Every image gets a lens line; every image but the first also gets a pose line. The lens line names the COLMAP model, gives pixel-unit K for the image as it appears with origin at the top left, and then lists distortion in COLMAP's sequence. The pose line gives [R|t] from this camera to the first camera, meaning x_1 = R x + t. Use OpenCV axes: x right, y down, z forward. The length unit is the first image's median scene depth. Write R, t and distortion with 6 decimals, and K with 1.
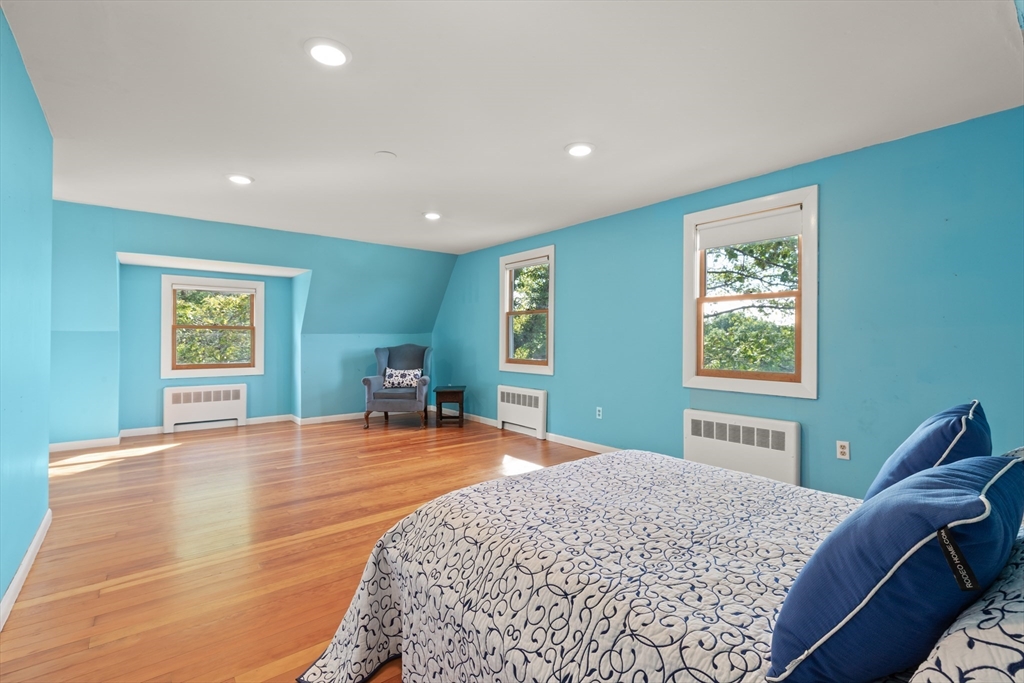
lens RADIAL K [[462.0, 0, 514.6], [0, 462.0, 343.9], [0, 0, 1]] dist [0.000971, -0.000078]
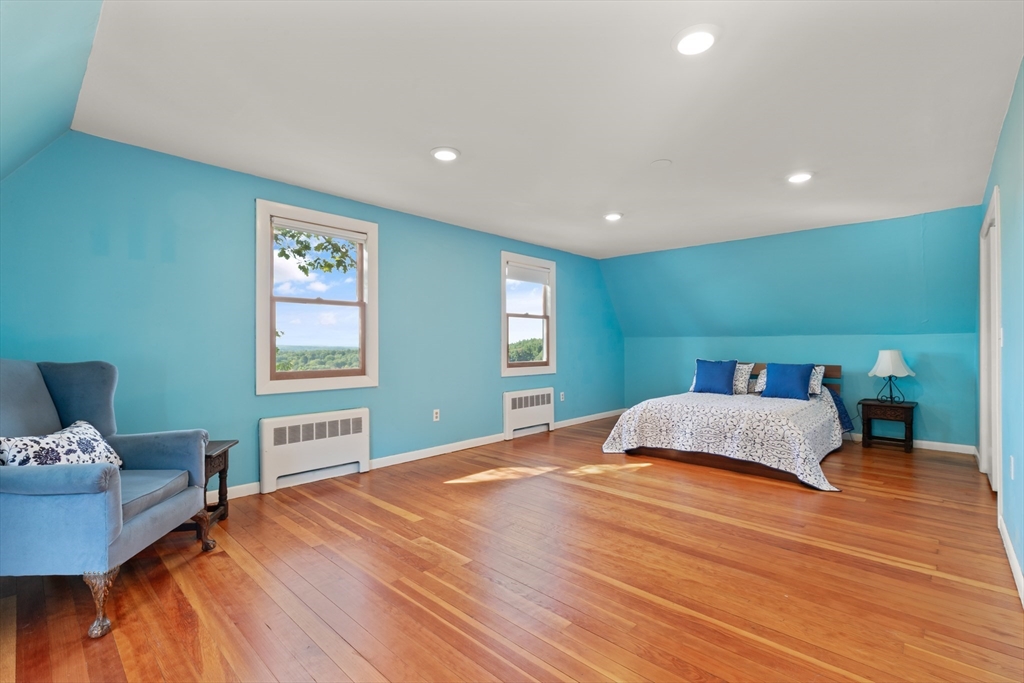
lens RADIAL K [[459.5, 0, 512.3], [0, 459.5, 362.3], [0, 0, 1]] dist [0.016863, 0.000011]
pose [[-0.137097, -0.049014, 0.989344, -0.972436], [0.000918, 0.998768, 0.049608, -0.018704], [-0.990557, 0.007710, -0.136884, 1.139823]]
